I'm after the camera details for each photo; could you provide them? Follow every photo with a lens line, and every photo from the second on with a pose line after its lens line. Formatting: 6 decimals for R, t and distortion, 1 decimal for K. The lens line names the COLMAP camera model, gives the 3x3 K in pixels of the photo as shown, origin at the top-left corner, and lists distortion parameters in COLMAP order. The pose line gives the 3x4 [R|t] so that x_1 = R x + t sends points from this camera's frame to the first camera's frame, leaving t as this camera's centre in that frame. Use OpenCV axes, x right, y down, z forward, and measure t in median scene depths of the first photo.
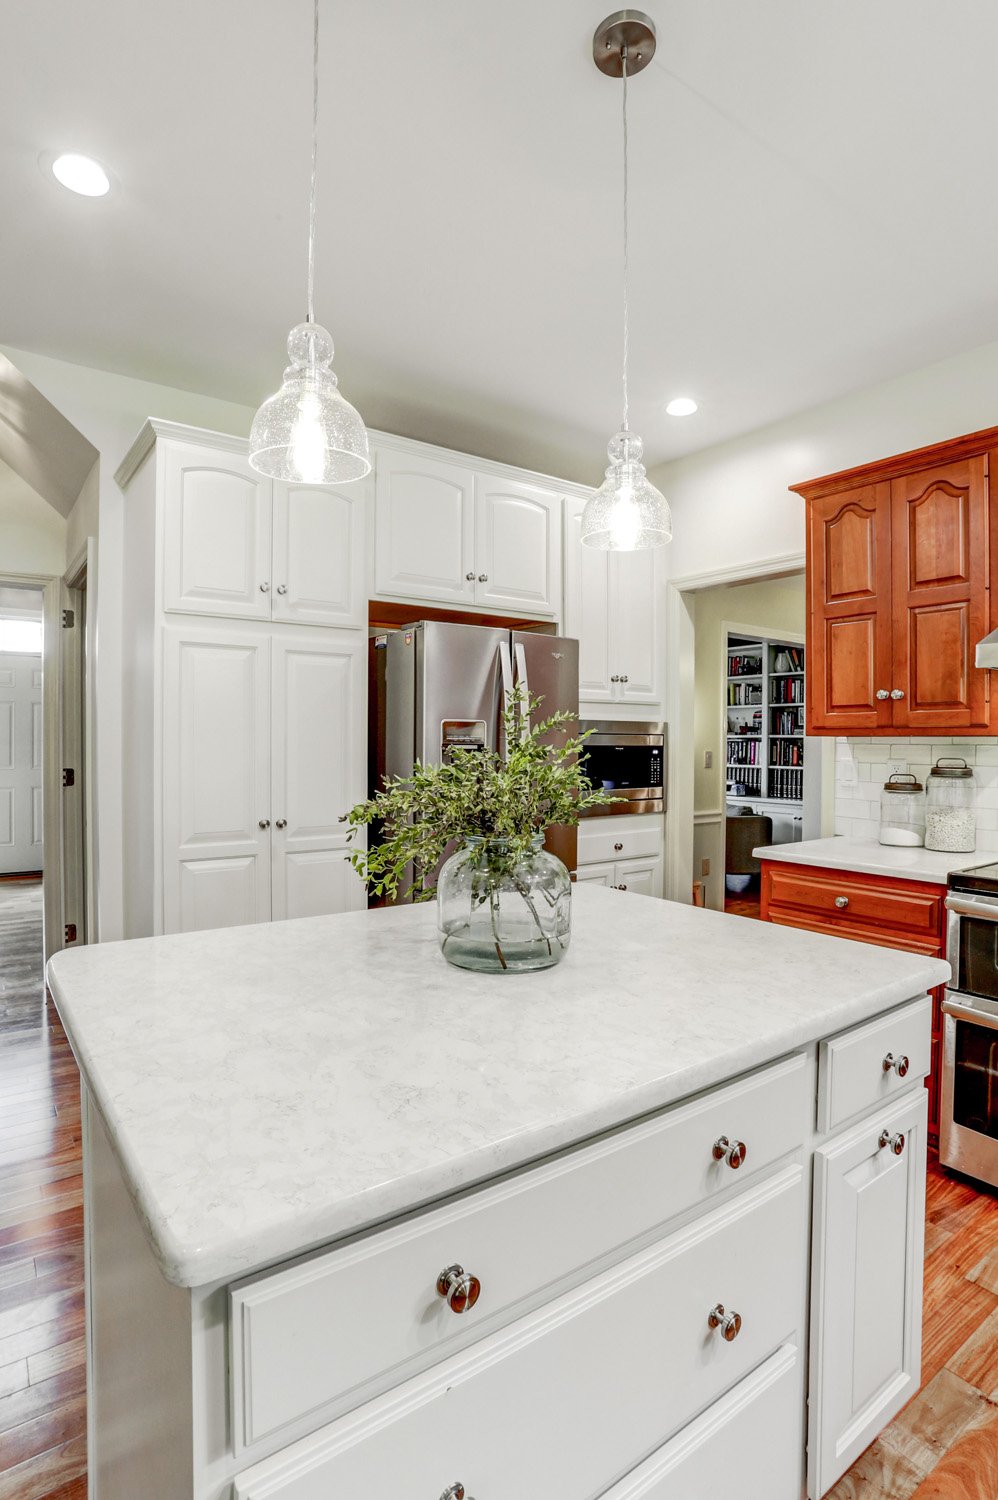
lens RADIAL K [[748.4, 0, 512.6], [0, 748.4, 749.0], [0, 0, 1]] dist [-0.052894, 0.017422]
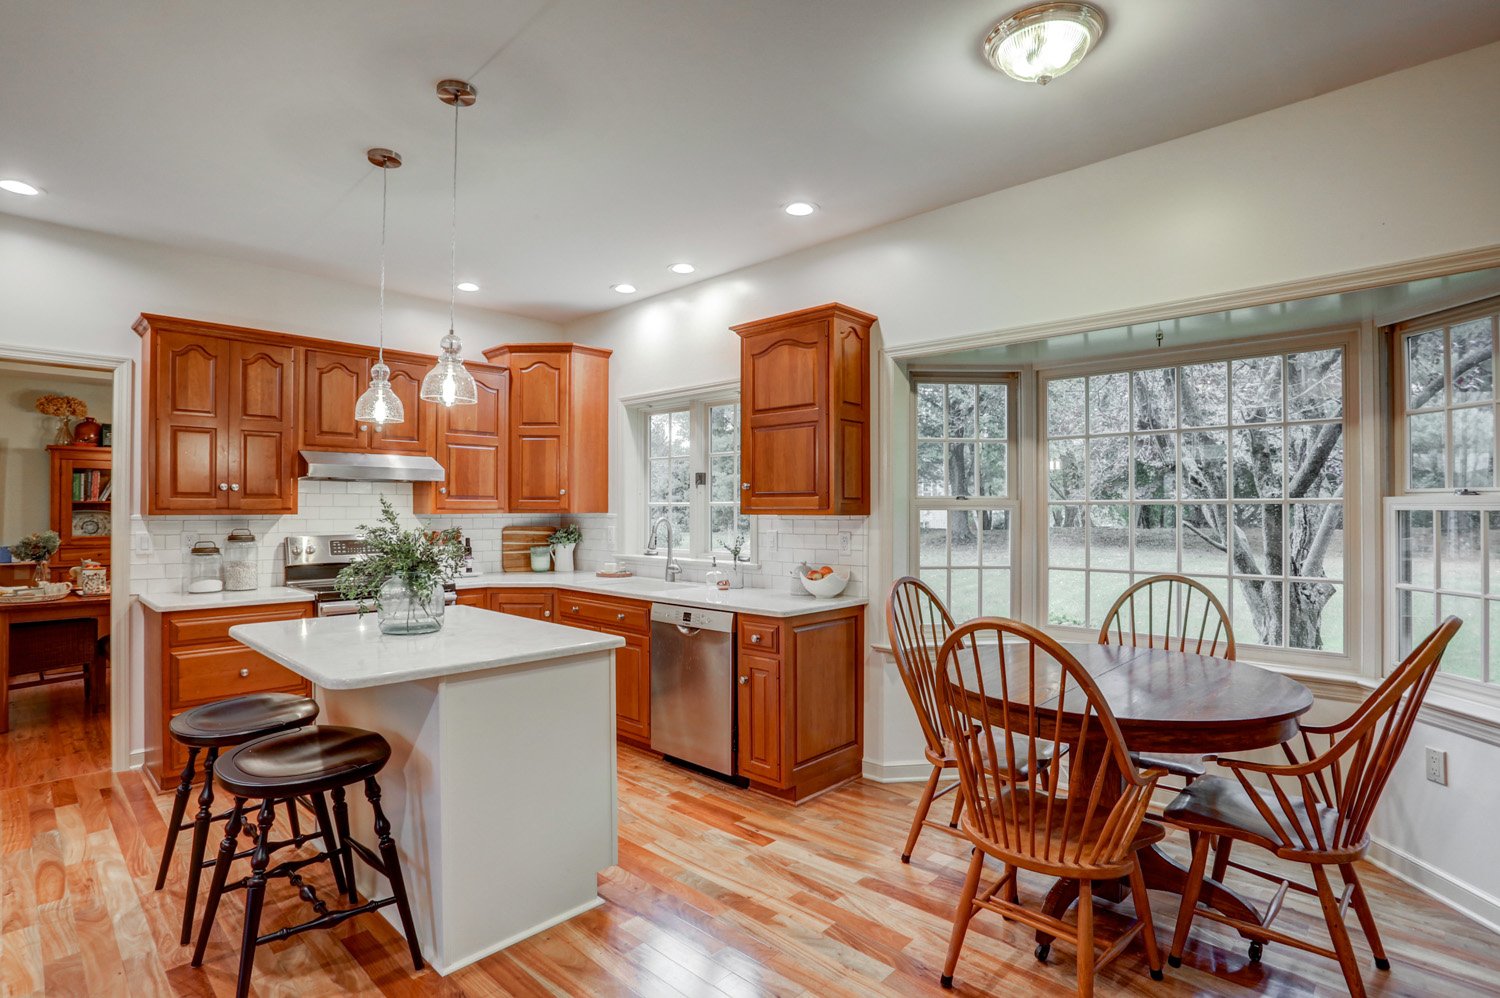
lens RADIAL K [[764.0, 0, 730.9], [0, 764.0, 502.0], [0, 0, 1]] dist [-0.044918, 0.010196]
pose [[-0.150887, 0.006880, 0.988527, -1.090190], [0.003508, 0.999973, -0.006424, -0.029621], [-0.988545, 0.002499, -0.150907, 0.223069]]
